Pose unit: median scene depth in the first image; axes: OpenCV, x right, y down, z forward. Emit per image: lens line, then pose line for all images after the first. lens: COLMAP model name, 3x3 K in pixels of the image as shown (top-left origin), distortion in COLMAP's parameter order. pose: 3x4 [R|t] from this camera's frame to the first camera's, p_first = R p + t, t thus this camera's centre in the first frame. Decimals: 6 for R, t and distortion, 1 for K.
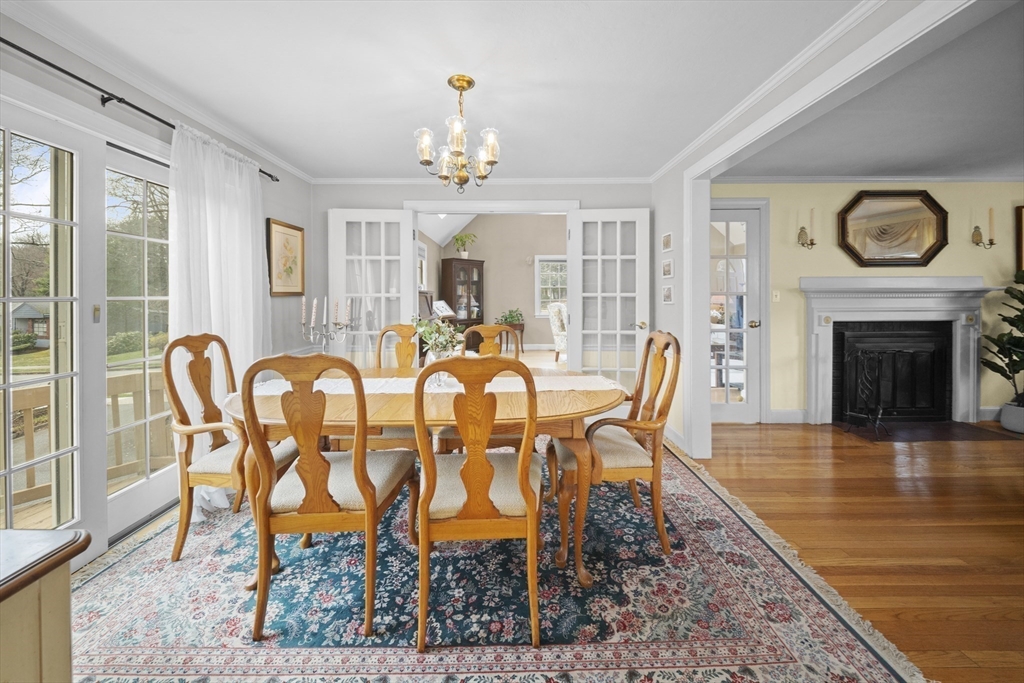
lens RADIAL K [[373.0, 0, 507.9], [0, 373.0, 296.0], [0, 0, 1]] dist [0.002307, -0.002006]
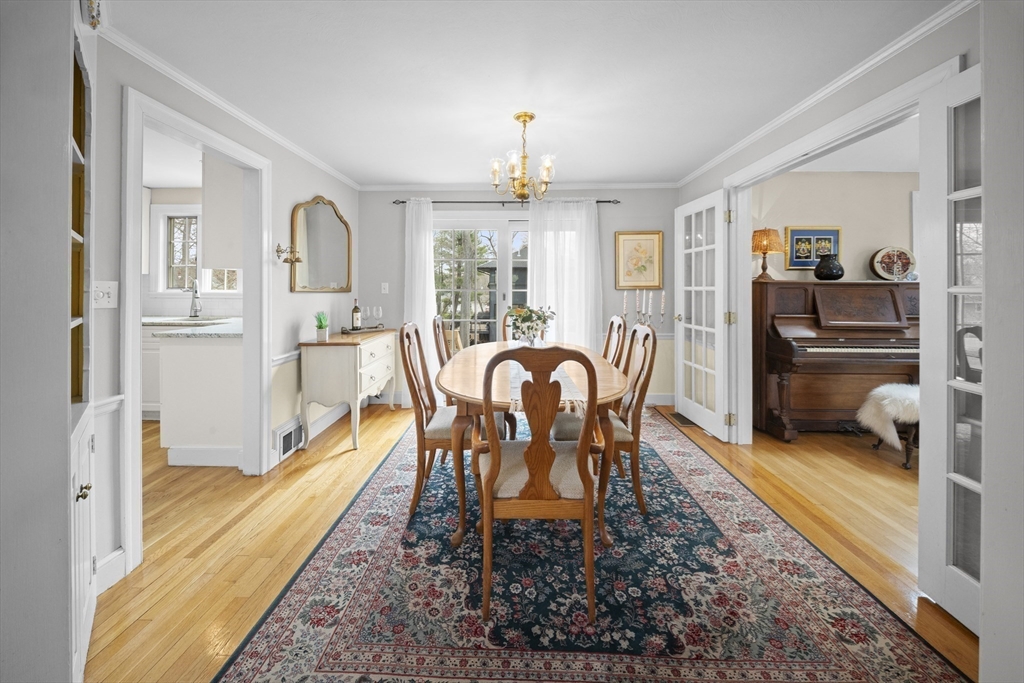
lens RADIAL K [[373.0, 0, 511.3], [0, 373.0, 290.9], [0, 0, 1]] dist [0.002307, -0.002006]
pose [[-0.006995, 0.011566, -0.999909, 1.424207], [-0.006584, 0.999911, 0.011612, -0.014655], [0.999954, 0.006665, -0.006918, 1.245181]]
